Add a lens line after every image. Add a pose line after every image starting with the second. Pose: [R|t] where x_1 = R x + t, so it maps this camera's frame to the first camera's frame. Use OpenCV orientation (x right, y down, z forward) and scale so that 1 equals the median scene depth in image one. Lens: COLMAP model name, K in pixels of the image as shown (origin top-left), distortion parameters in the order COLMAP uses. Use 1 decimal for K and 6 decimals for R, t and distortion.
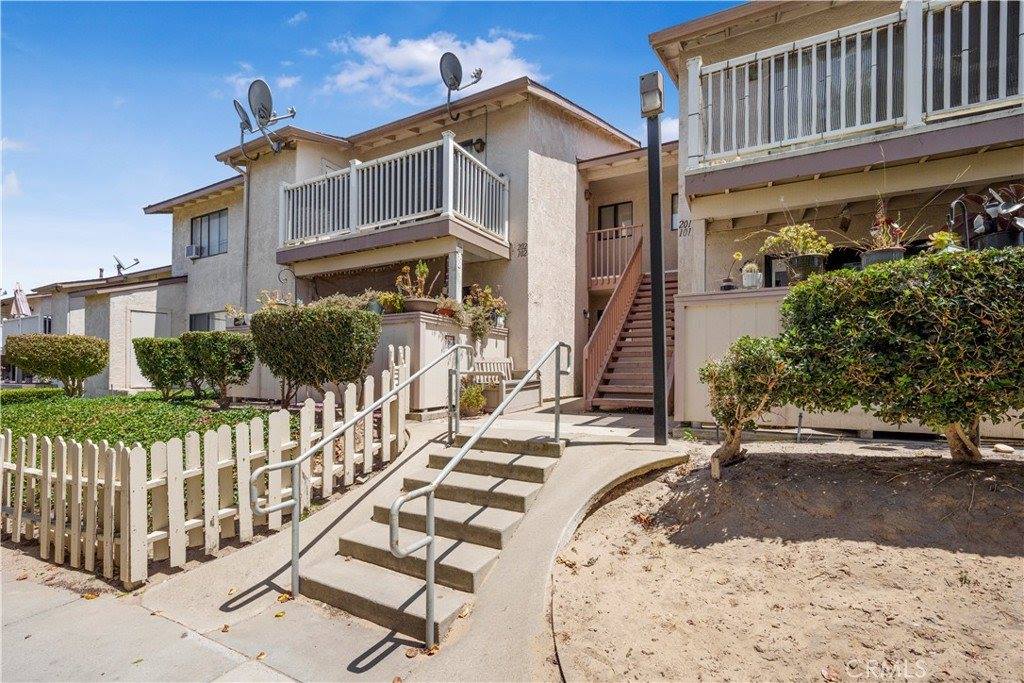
lens RADIAL K [[436.2, 0, 521.0], [0, 436.2, 363.6], [0, 0, 1]] dist [0.001397, 0.000191]
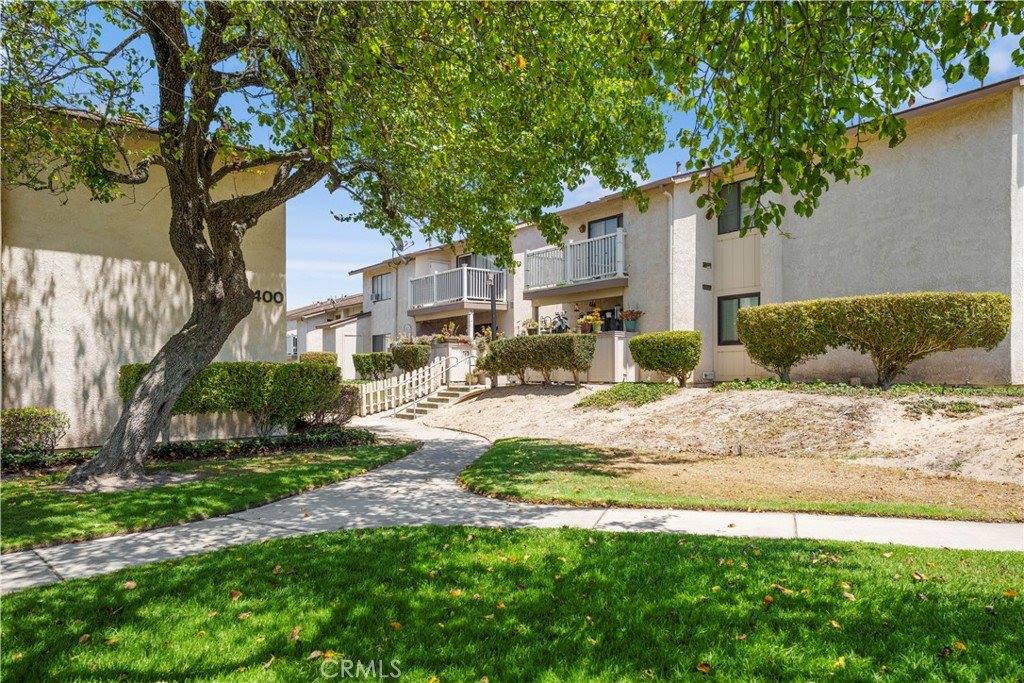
lens RADIAL K [[688.2, 0, 511.8], [0, 688.2, 345.2], [0, 0, 1]] dist [-0.000652, -0.000037]
pose [[0.902678, -0.023605, -0.429670, 1.359390], [0.008815, 0.999299, -0.036380, 0.031840], [0.430227, 0.029052, 0.902253, -1.825675]]
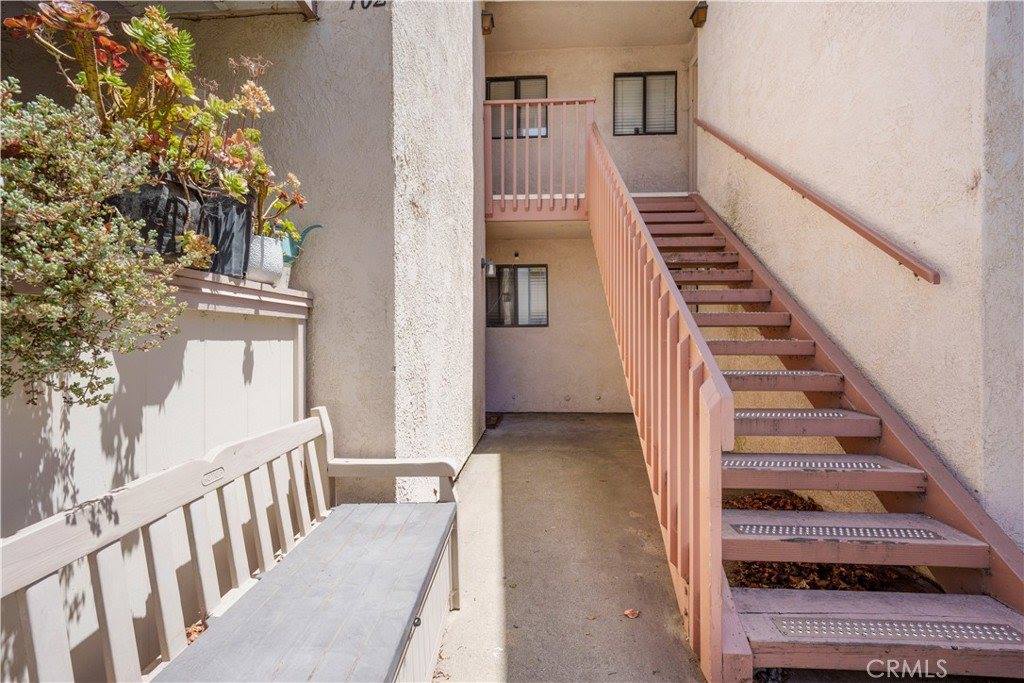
lens RADIAL K [[436.2, 0, 516.5], [0, 436.2, 337.9], [0, 0, 1]] dist [0.001397, 0.000191]
pose [[0.915298, -0.010503, 0.402639, -0.022296], [0.004329, 0.999859, 0.016240, -0.059335], [-0.402753, -0.013121, 0.915215, 0.748428]]
